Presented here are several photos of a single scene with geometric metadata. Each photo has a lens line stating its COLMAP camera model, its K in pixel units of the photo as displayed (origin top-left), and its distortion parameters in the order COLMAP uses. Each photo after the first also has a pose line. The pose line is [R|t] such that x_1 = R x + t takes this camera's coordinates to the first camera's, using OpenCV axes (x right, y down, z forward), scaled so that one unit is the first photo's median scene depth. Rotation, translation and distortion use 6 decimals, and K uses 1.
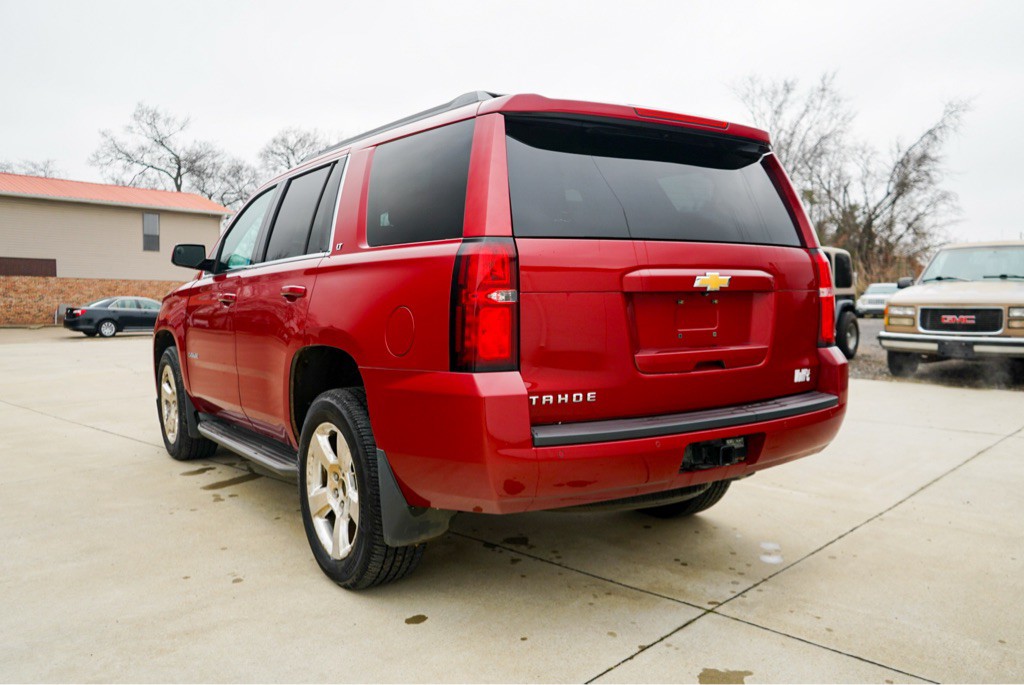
lens RADIAL K [[818.9, 0, 511.1], [0, 818.9, 343.3], [0, 0, 1]] dist [-0.006074, 0.000281]
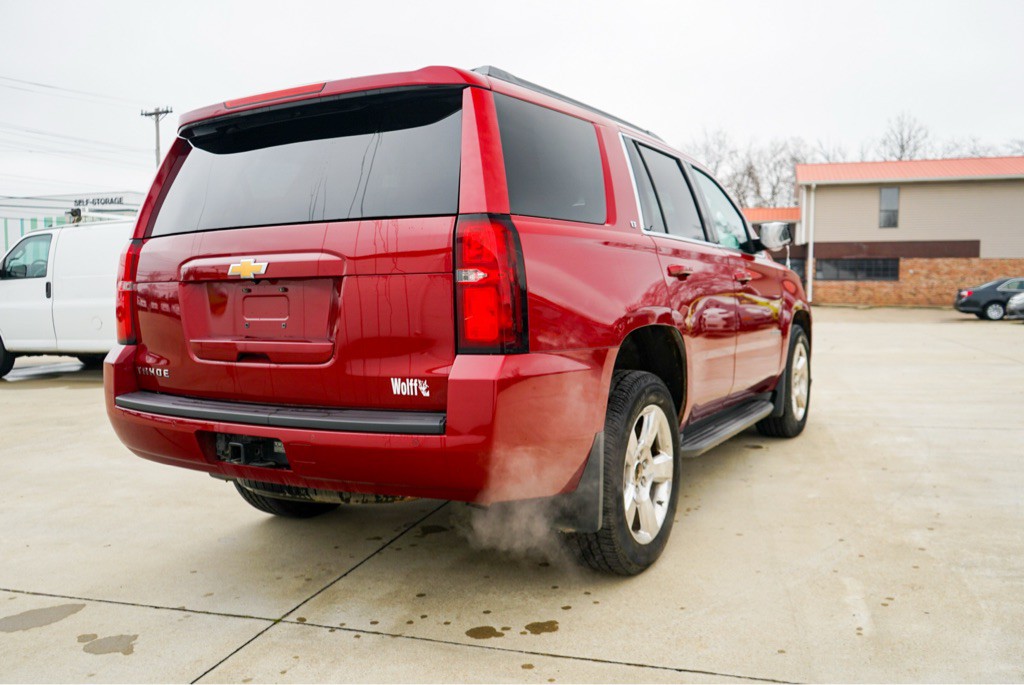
lens RADIAL K [[818.9, 0, 513.1], [0, 818.9, 343.6], [0, 0, 1]] dist [-0.006074, 0.000281]
pose [[0.427204, 0.061205, -0.902081, 0.145744], [-0.039617, 0.998015, 0.048952, -0.005635], [0.903287, 0.014825, 0.428781, 0.102955]]
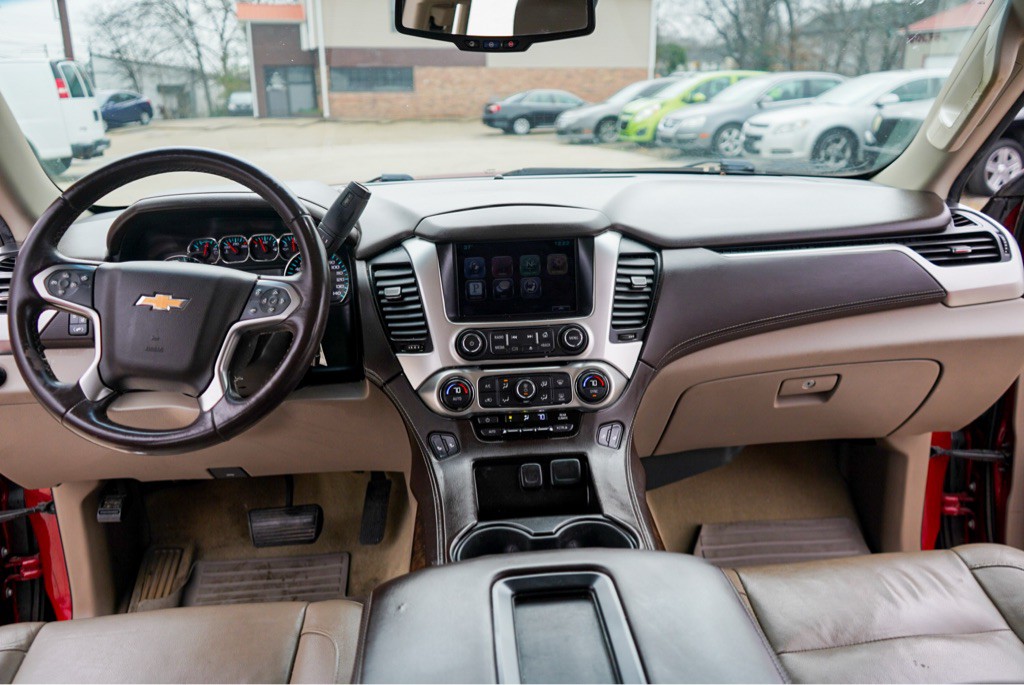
lens RADIAL K [[818.9, 0, 513.6], [0, 818.9, 338.5], [0, 0, 1]] dist [-0.006074, 0.000281]
pose [[0.866660, 0.136646, -0.479822, -0.021244], [-0.010570, 0.966573, 0.256173, -0.026807], [0.498788, -0.216943, 0.839134, 0.180417]]
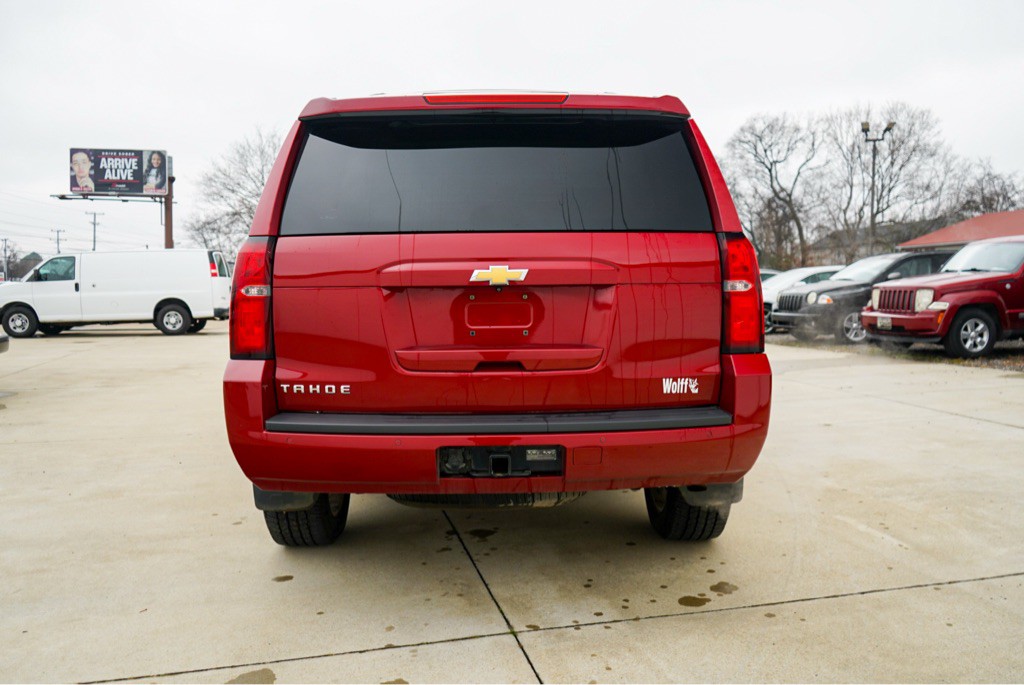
lens RADIAL K [[818.9, 0, 514.5], [0, 818.9, 342.7], [0, 0, 1]] dist [-0.006074, 0.000281]
pose [[0.840339, 0.038490, -0.540693, 0.089887], [-0.031274, 0.999257, 0.022528, -0.002469], [0.541158, -0.002022, 0.840918, 0.027687]]
